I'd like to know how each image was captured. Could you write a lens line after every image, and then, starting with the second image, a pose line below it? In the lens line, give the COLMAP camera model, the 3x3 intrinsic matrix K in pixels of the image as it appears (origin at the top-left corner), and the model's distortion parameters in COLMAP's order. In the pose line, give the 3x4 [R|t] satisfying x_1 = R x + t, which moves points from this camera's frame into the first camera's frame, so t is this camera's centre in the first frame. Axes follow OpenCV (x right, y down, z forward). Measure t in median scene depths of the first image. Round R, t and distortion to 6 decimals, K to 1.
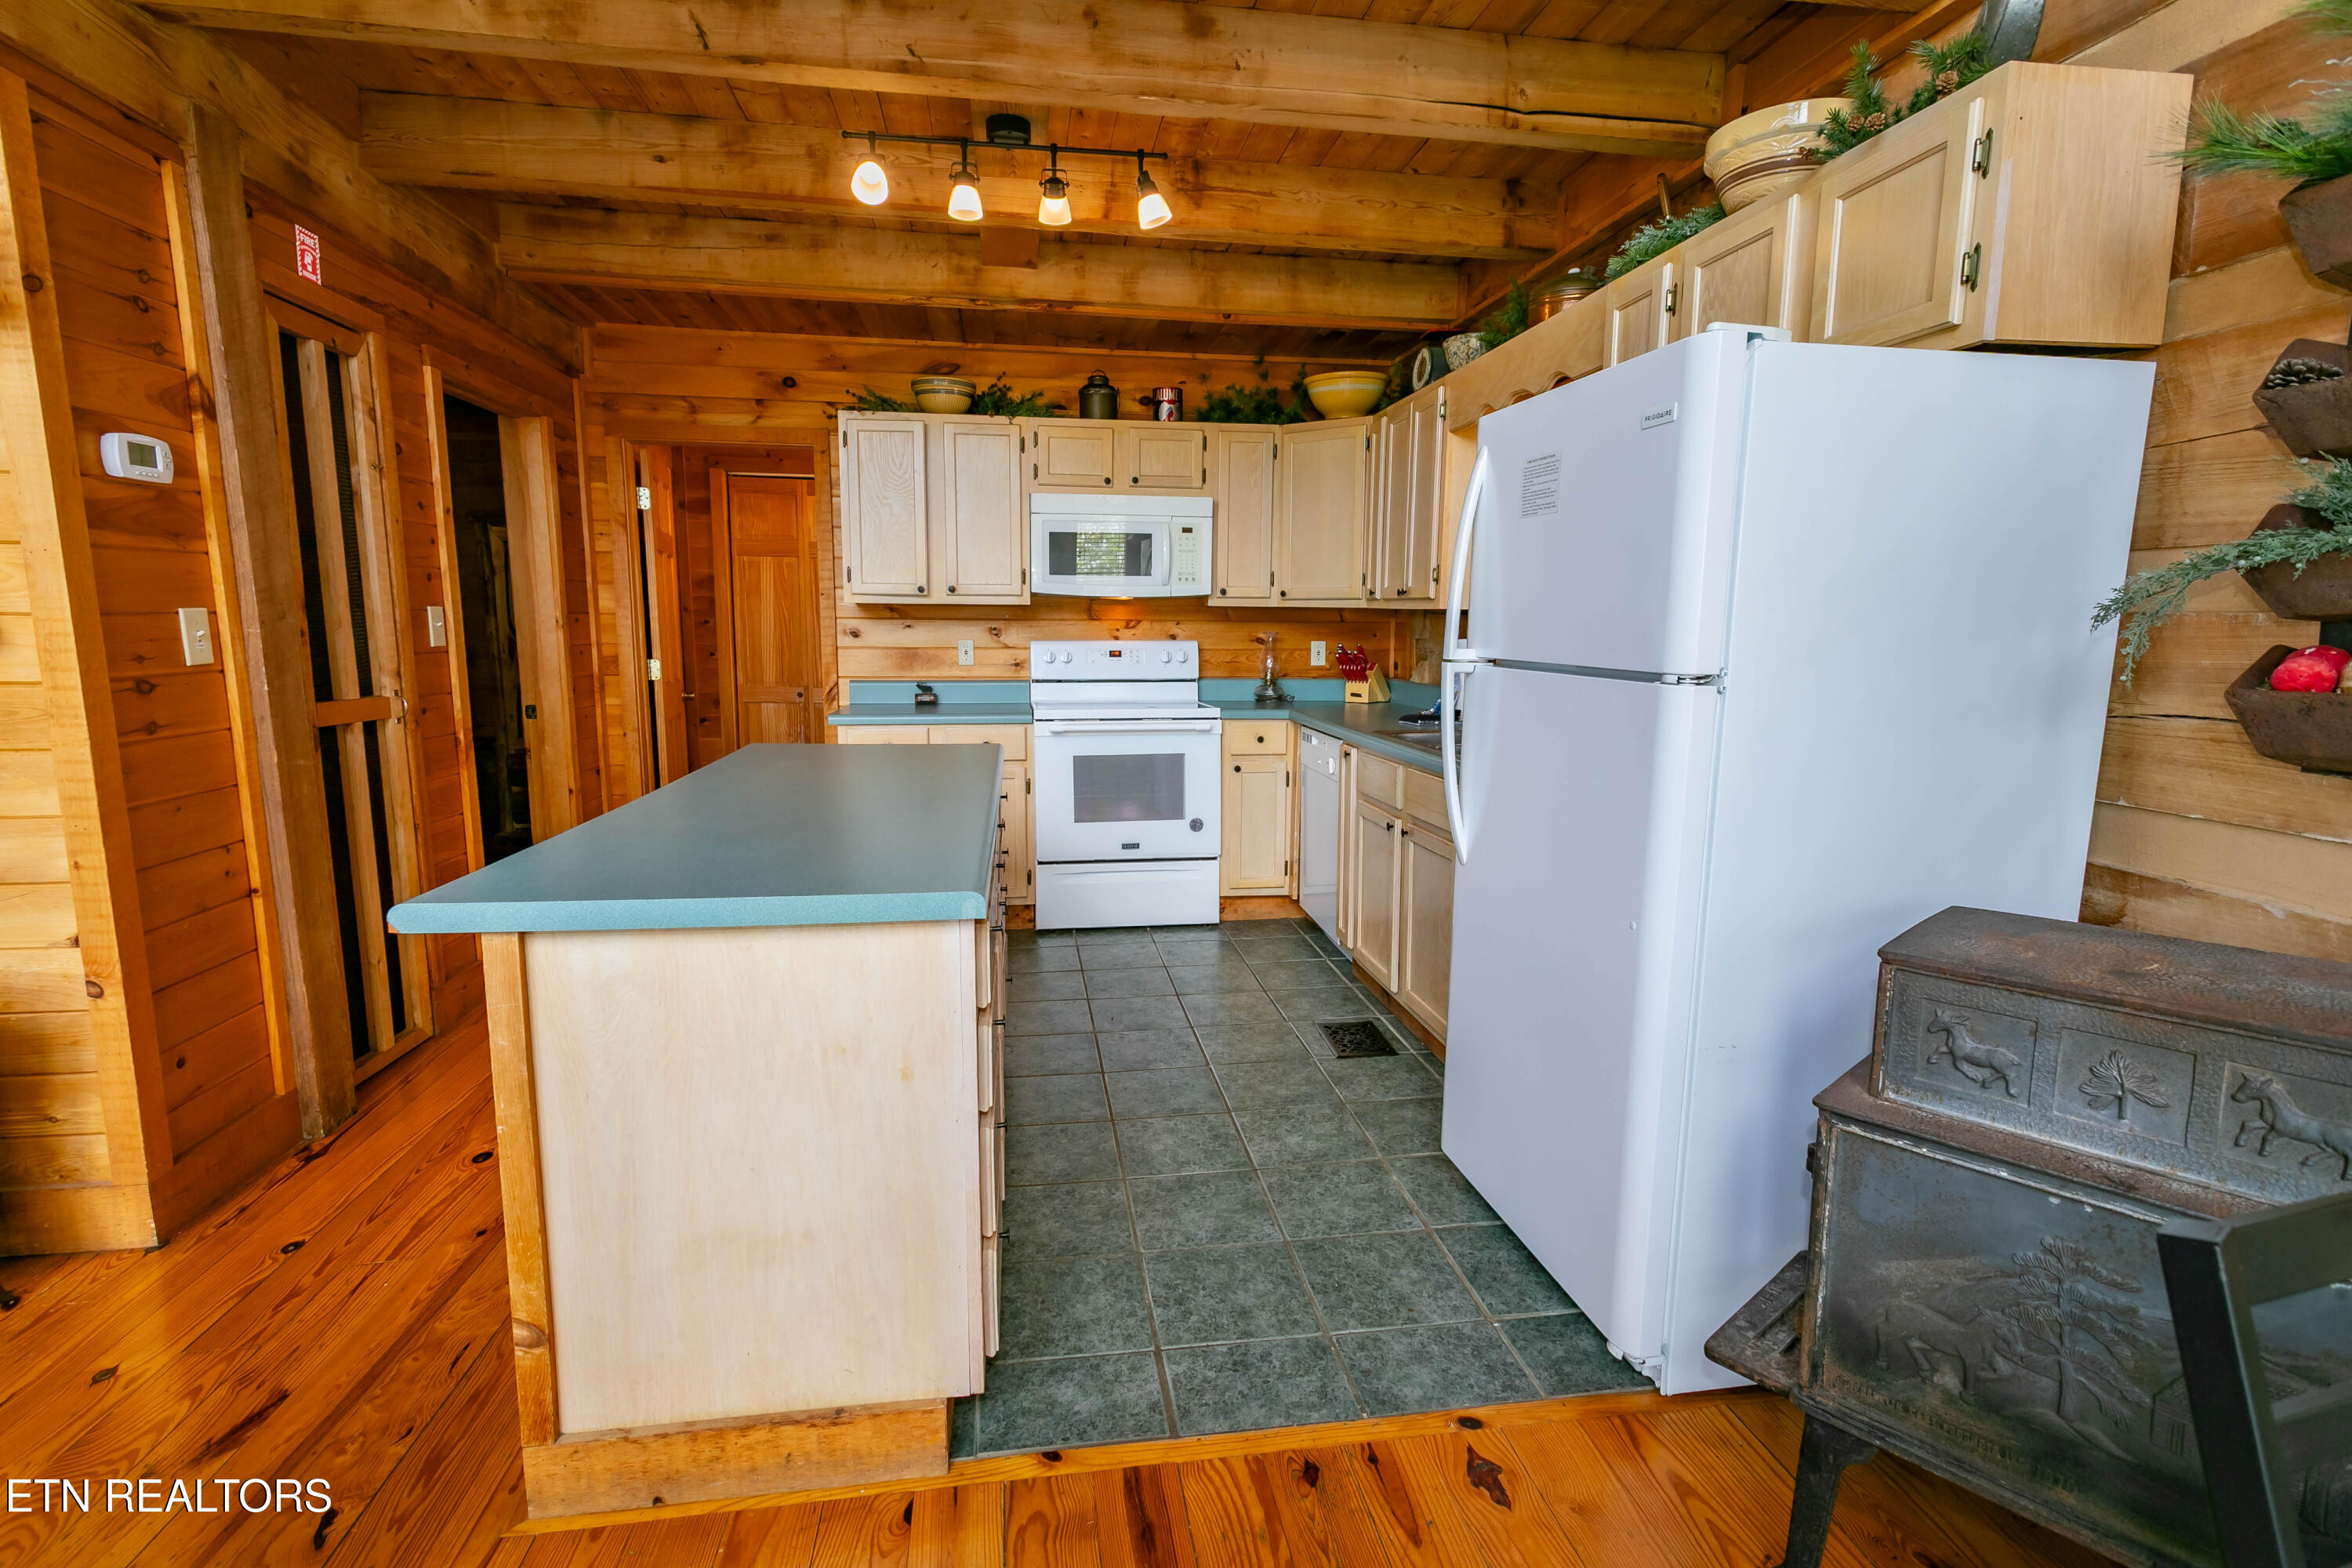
lens RADIAL K [[1114.2, 0, 1163.0], [0, 1114.2, 778.8], [0, 0, 1]] dist [0.005812, 0.000022]
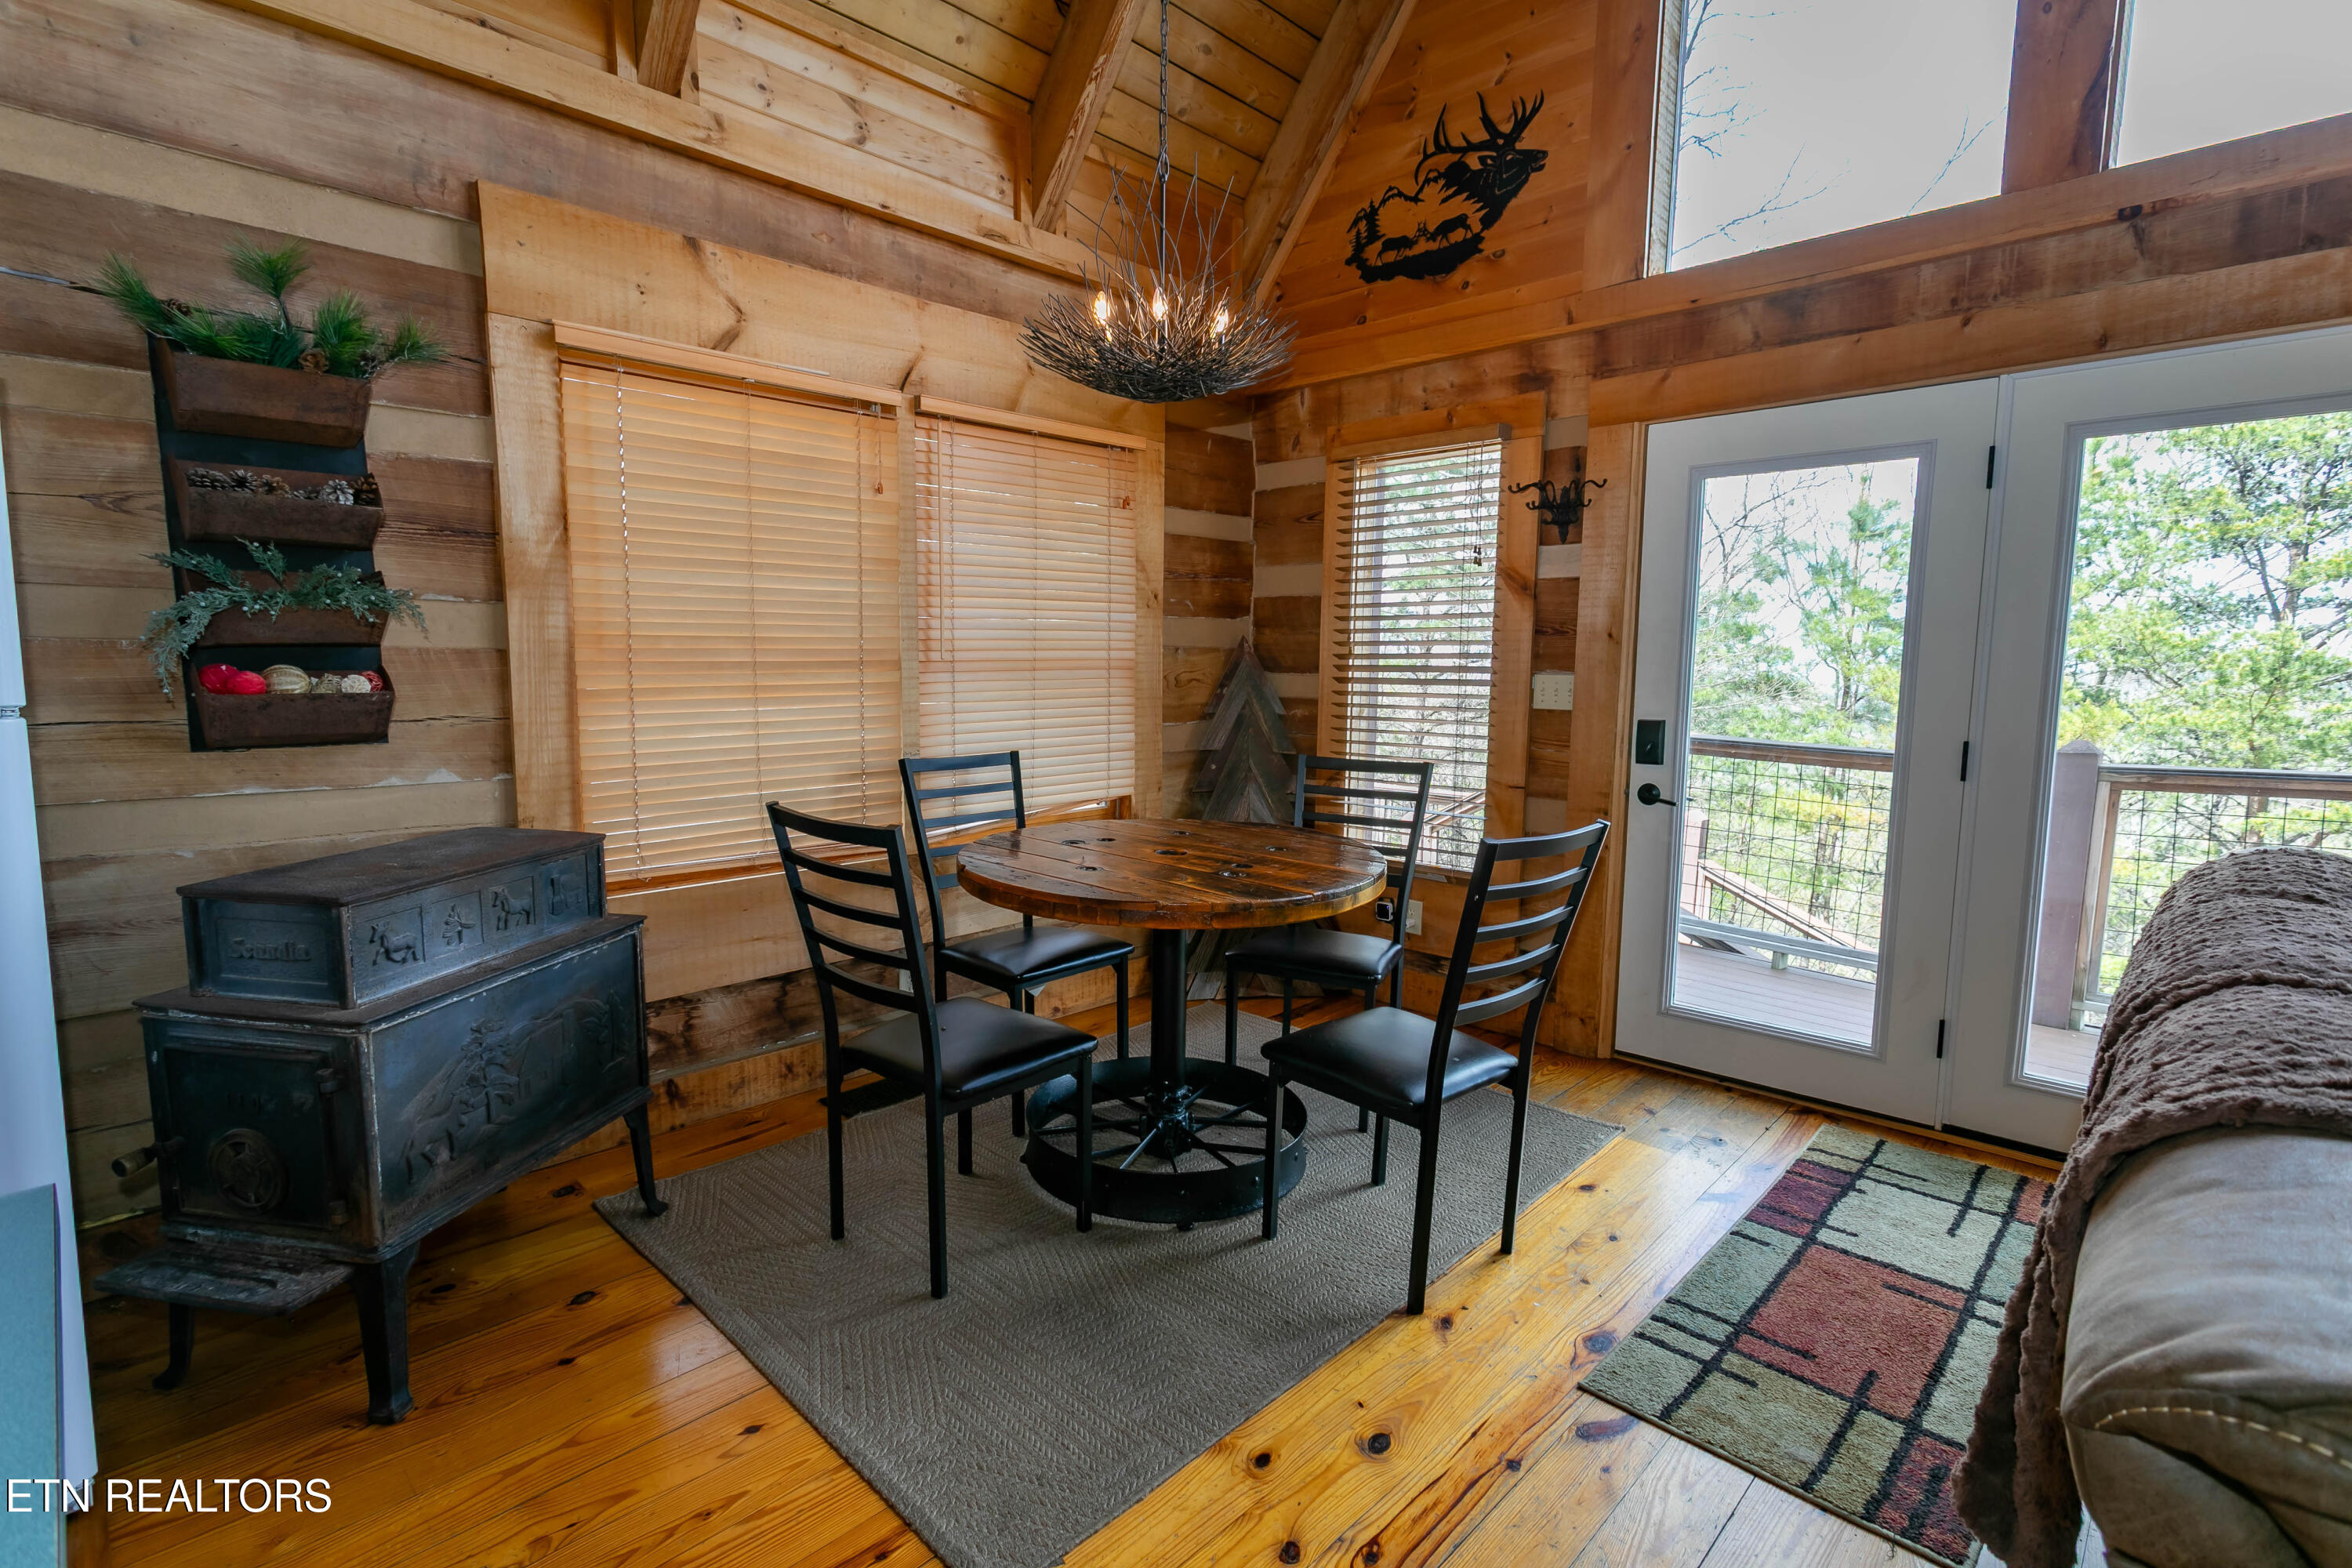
lens RADIAL K [[1114.2, 0, 1178.8], [0, 1114.2, 783.3], [0, 0, 1]] dist [0.005812, 0.000022]
pose [[-0.619428, -0.099162, 0.778765, -0.306796], [0.096279, 0.974907, 0.200717, -0.046334], [-0.779127, 0.199308, -0.594338, 0.305731]]
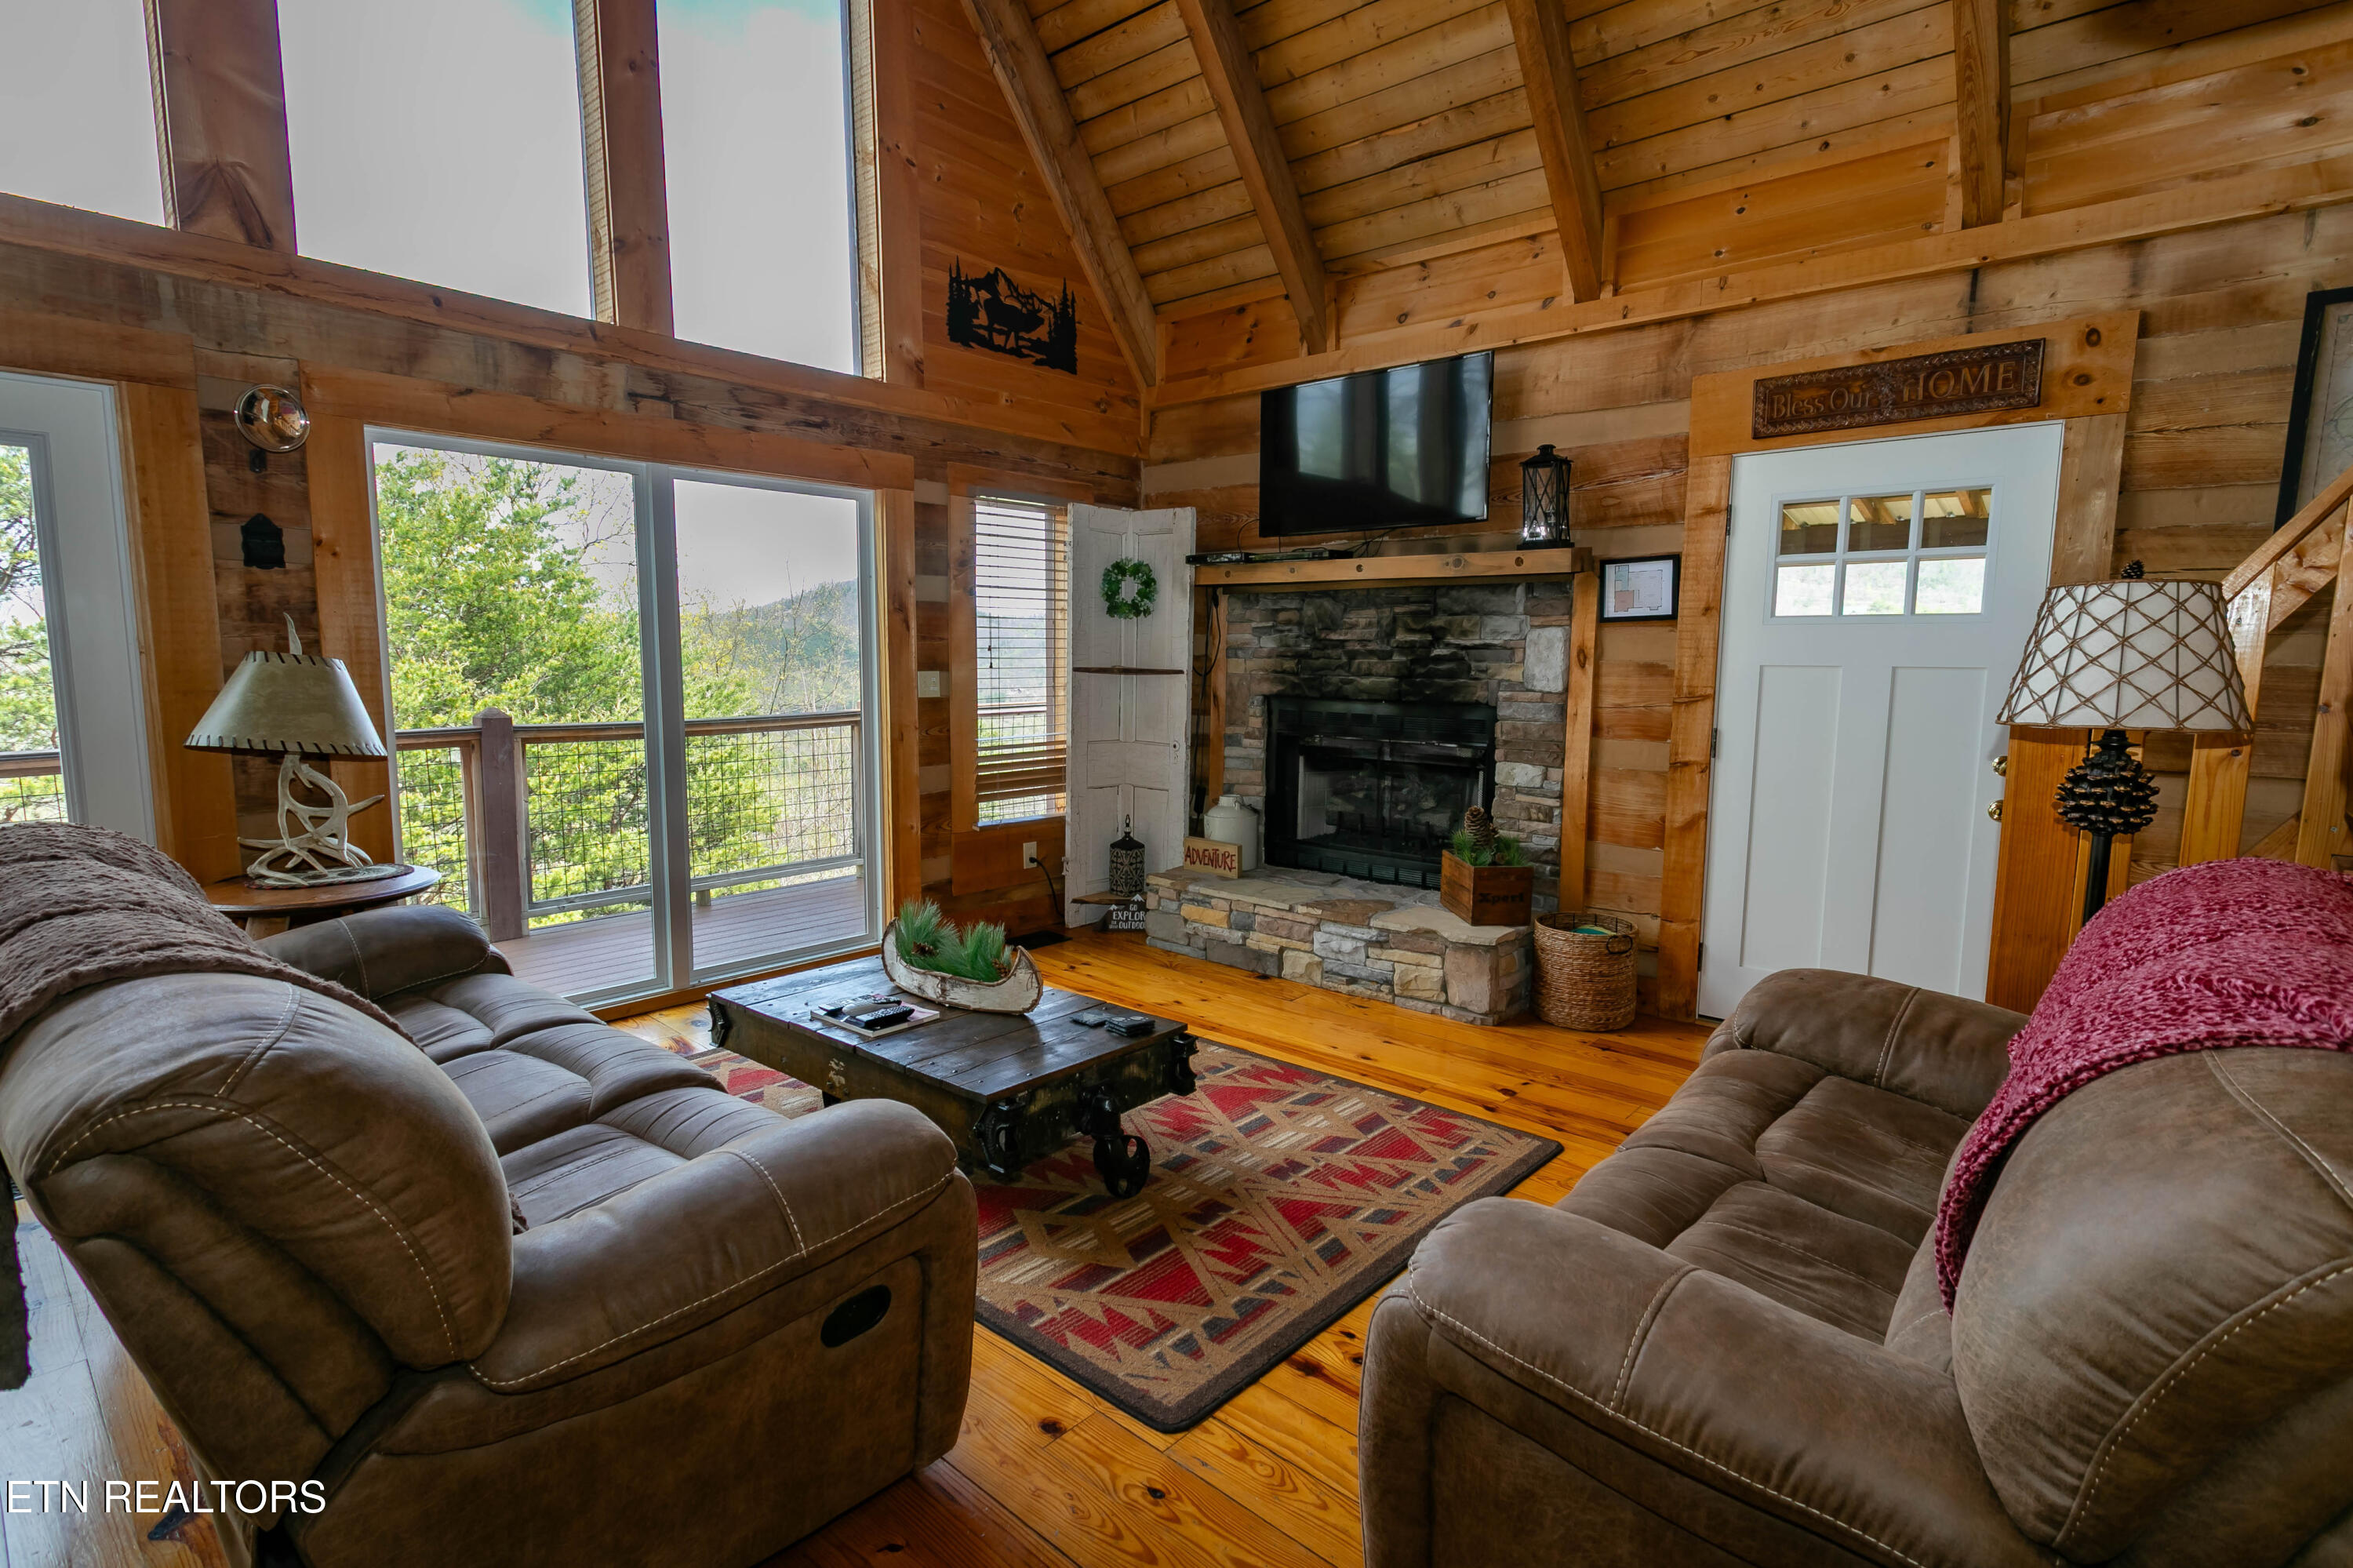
lens RADIAL K [[1114.7, 0, 1167.5], [0, 1114.7, 797.0], [0, 0, 1]] dist [0.005812, 0.000022]
pose [[-0.763455, 0.062021, -0.642876, -0.309481], [-0.108296, 0.968993, 0.222091, -0.079175], [0.636716, 0.239178, -0.733066, 0.440498]]
